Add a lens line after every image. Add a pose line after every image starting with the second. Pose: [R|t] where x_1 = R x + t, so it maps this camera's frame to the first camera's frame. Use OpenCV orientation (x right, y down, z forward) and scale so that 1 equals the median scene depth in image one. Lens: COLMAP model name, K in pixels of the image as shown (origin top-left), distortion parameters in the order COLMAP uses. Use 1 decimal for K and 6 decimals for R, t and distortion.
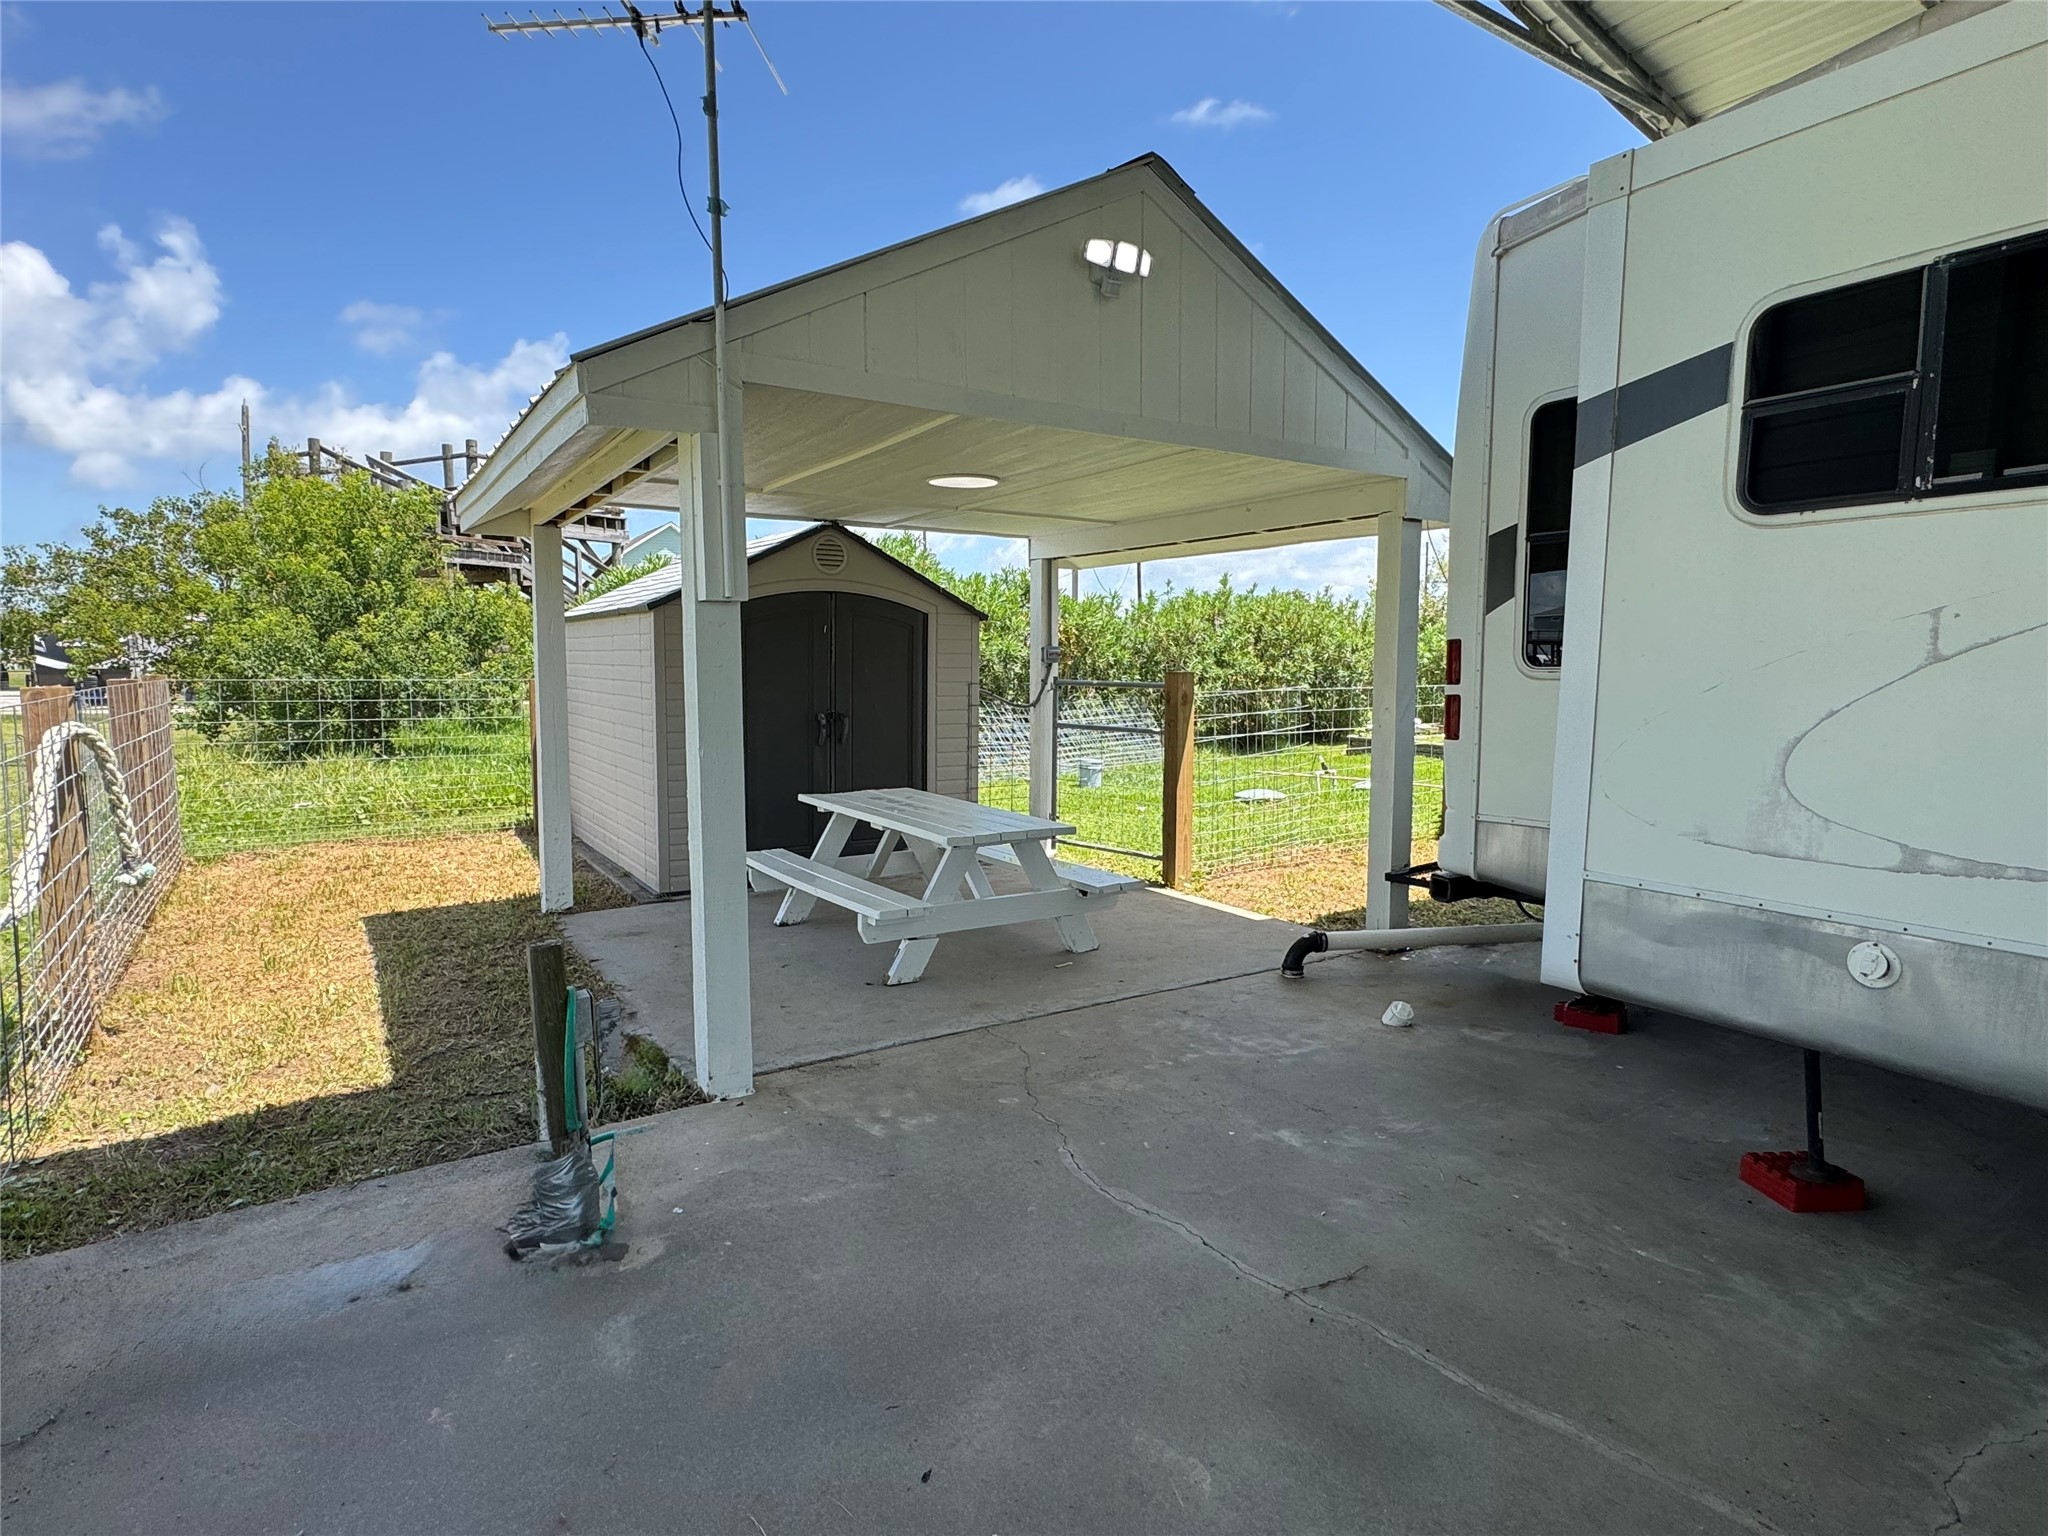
lens RADIAL K [[1090.8, 0, 1014.4], [0, 1090.8, 761.7], [0, 0, 1]] dist [-0.004391, 0.004094]
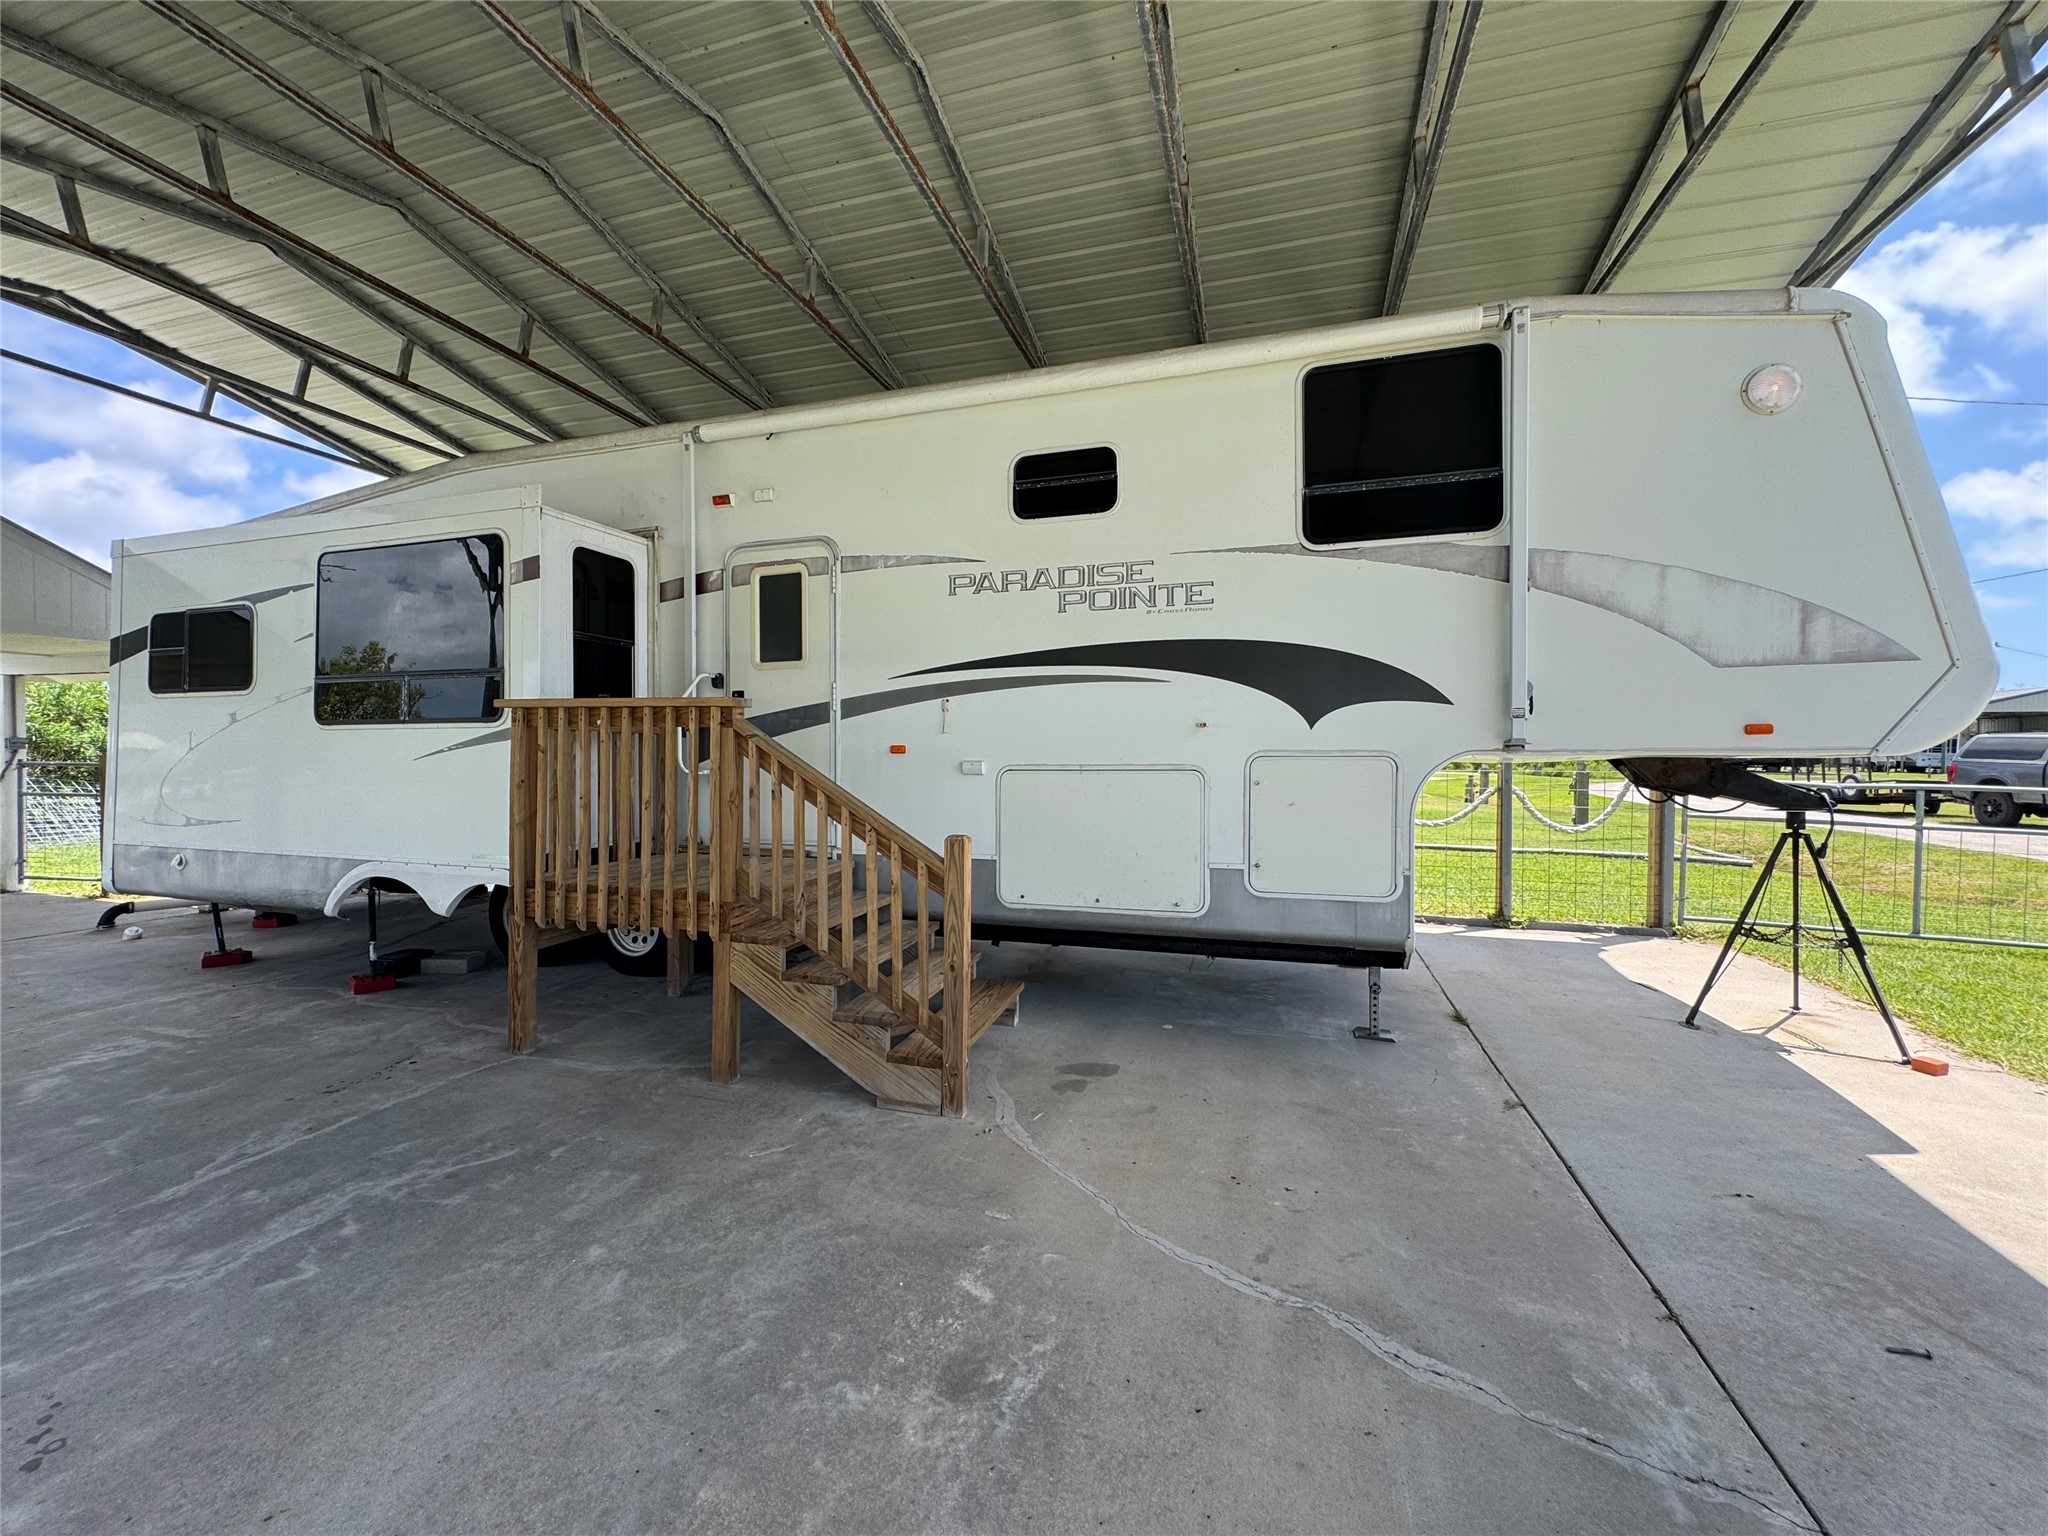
lens RADIAL K [[818.0, 0, 1019.4], [0, 818.0, 763.9], [0, 0, 1]] dist [-0.004158, 0.000707]
pose [[0.766188, -0.008837, 0.642556, 0.440679], [0.055325, 0.997100, -0.052258, 0.067216], [-0.640231, 0.075589, 0.764455, -0.774375]]
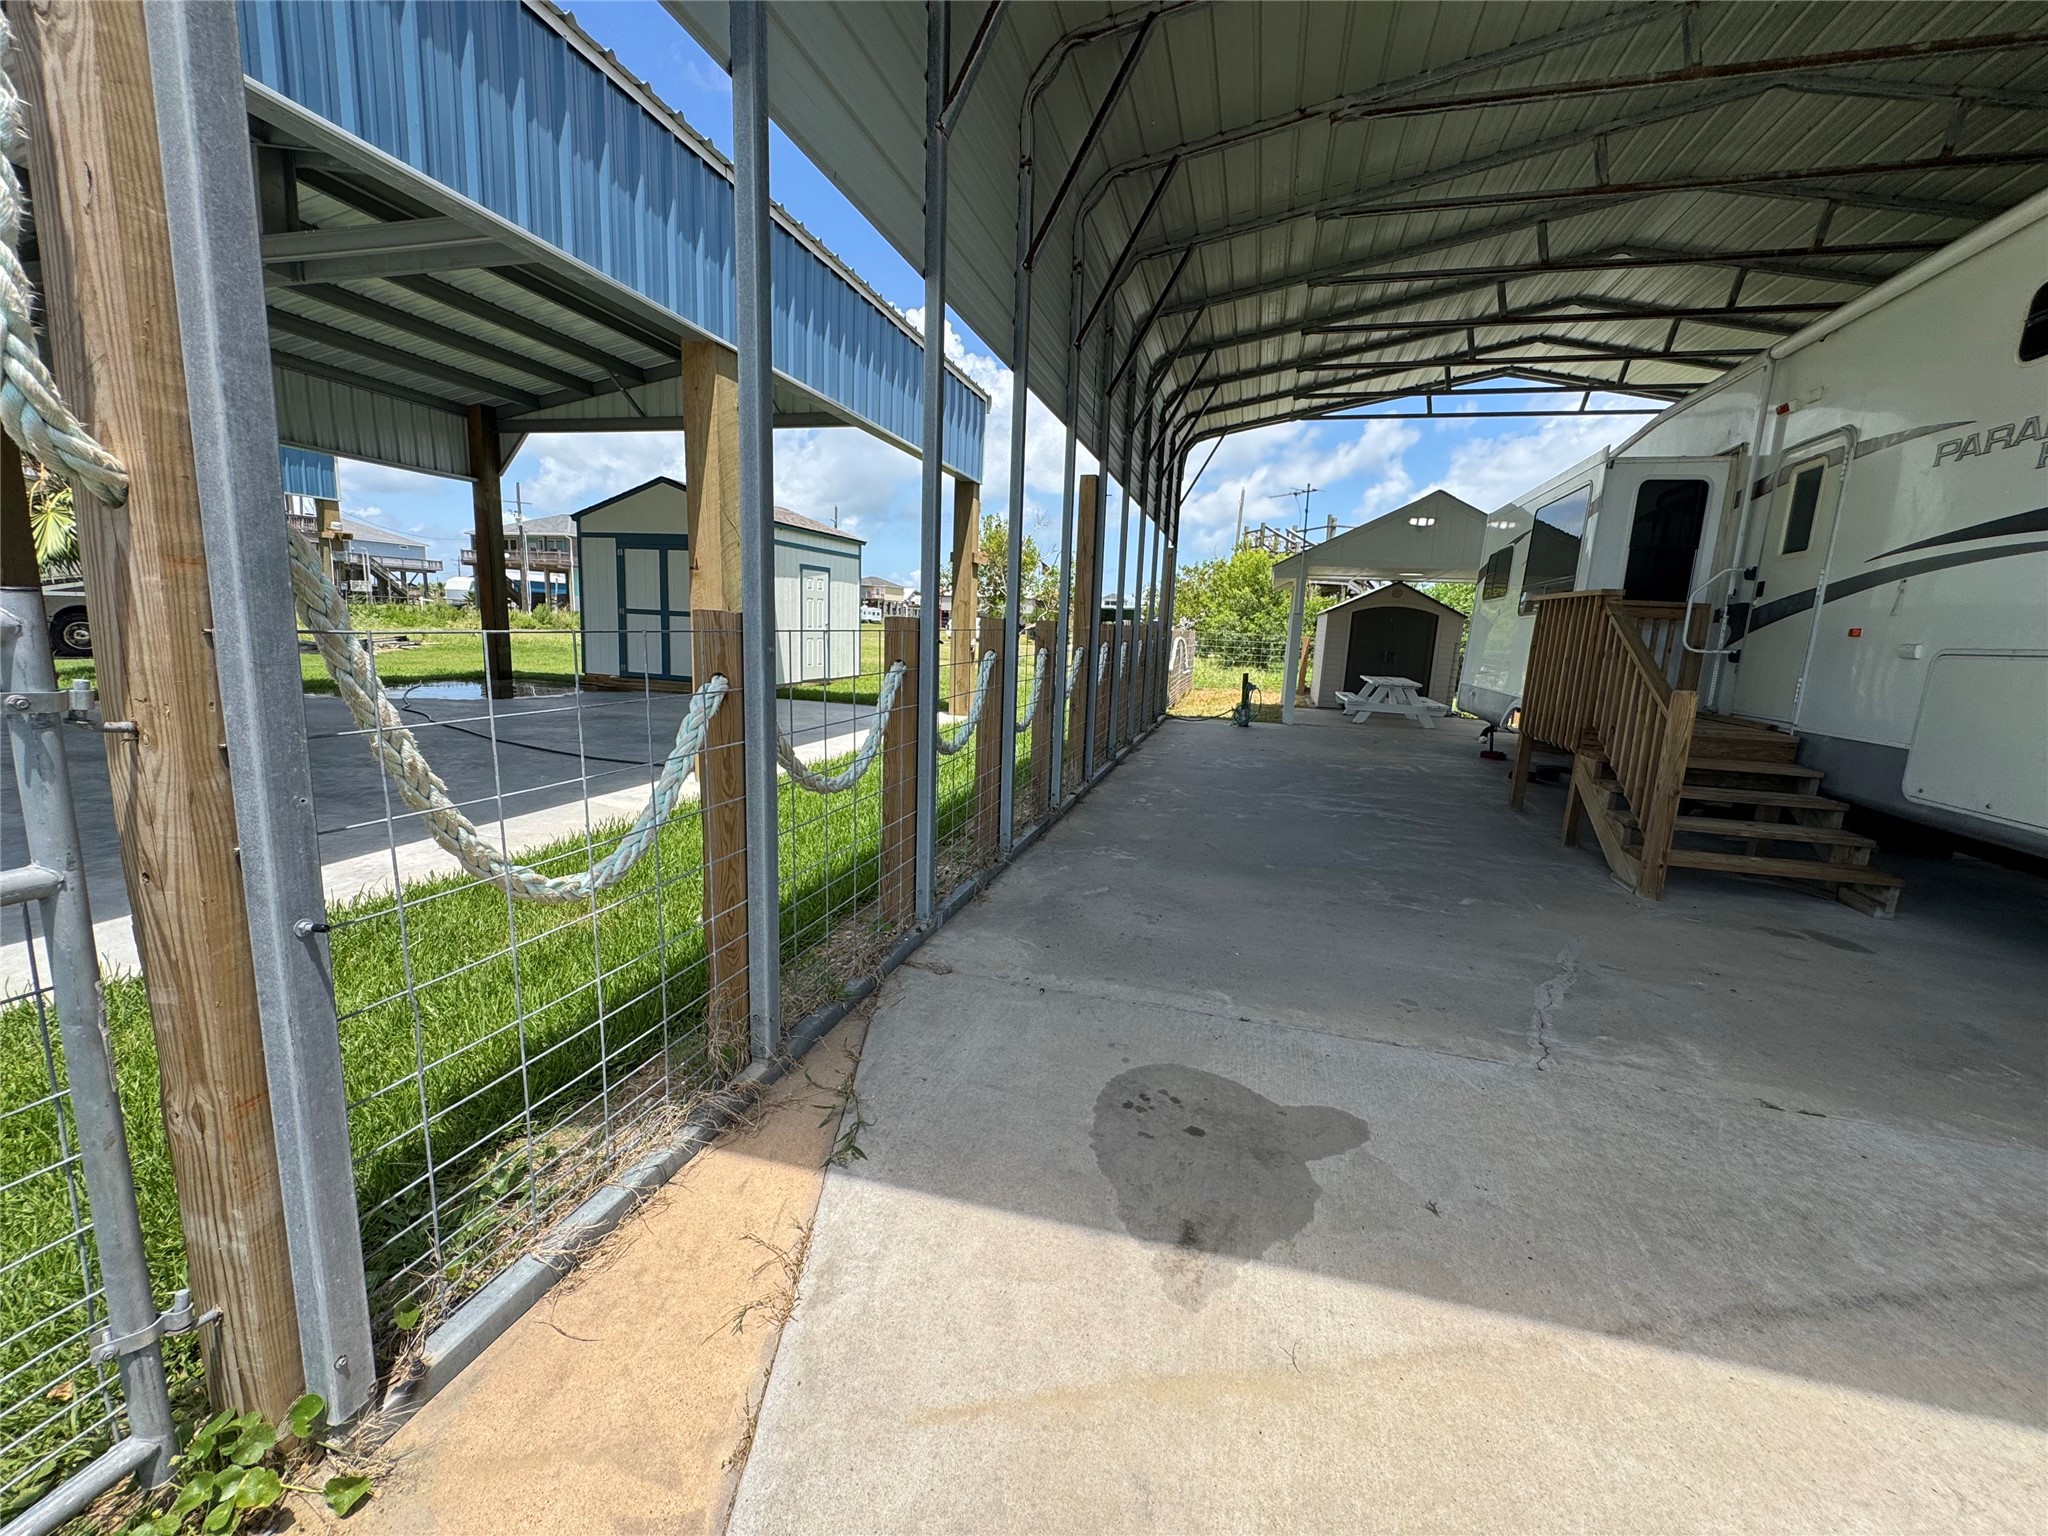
lens RADIAL K [[818.0, 0, 1023.1], [0, 818.0, 764.4], [0, 0, 1]] dist [-0.004158, 0.000707]
pose [[0.655639, 0.150971, -0.739828, 0.913487], [-0.106782, 0.988499, 0.107084, 0.131926], [0.747486, 0.008792, 0.664220, -1.218407]]
